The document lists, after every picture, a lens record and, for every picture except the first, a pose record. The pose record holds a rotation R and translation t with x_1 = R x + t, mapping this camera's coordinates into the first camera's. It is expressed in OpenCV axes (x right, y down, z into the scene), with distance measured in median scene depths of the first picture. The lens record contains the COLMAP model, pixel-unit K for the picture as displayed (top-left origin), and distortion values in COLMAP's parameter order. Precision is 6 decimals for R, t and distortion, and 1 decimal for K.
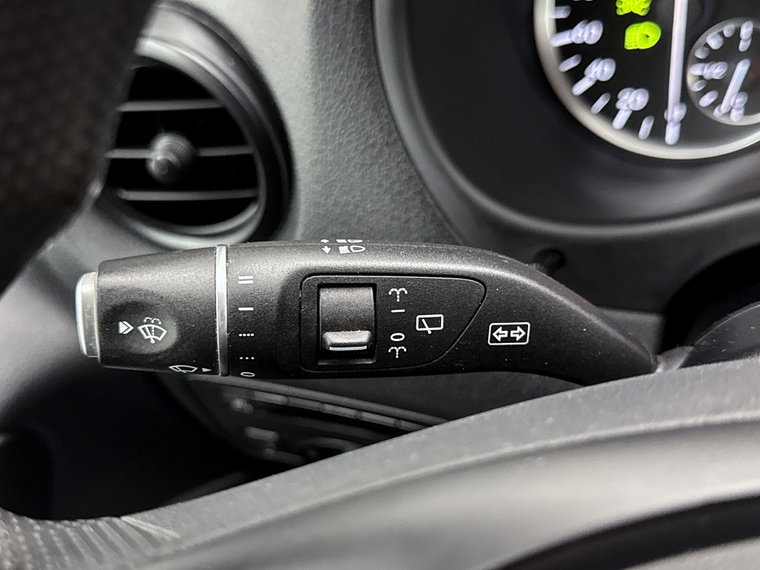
lens RADIAL K [[878.7, 0, 380.0], [0, 878.7, 285.0], [0, 0, 1]] dist [-0.004758, -0.032345]
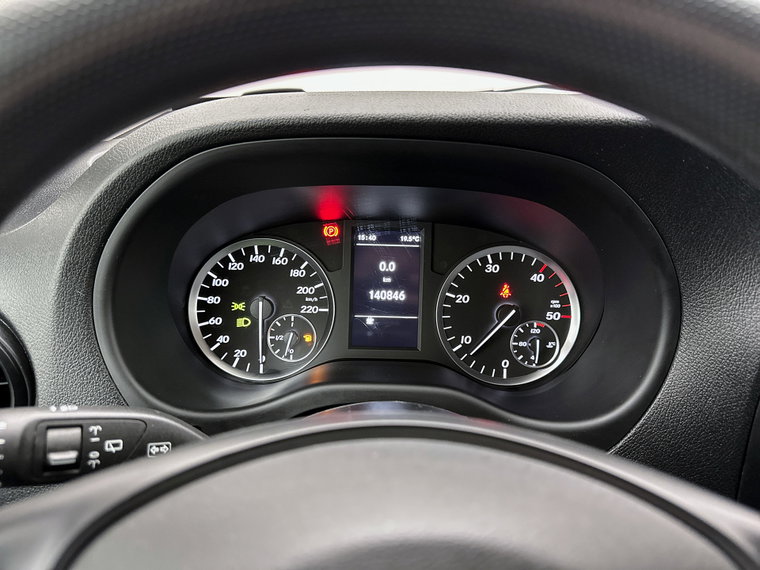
lens RADIAL K [[536.7, 0, 380.0], [0, 536.7, 285.0], [0, 0, 1]] dist [-0.001259, 0.000528]
pose [[0.893760, 0.037739, 0.446956, 0.038459], [0.137657, 0.925291, -0.353393, 0.206146], [-0.426901, 0.377375, 0.821793, -0.326199]]
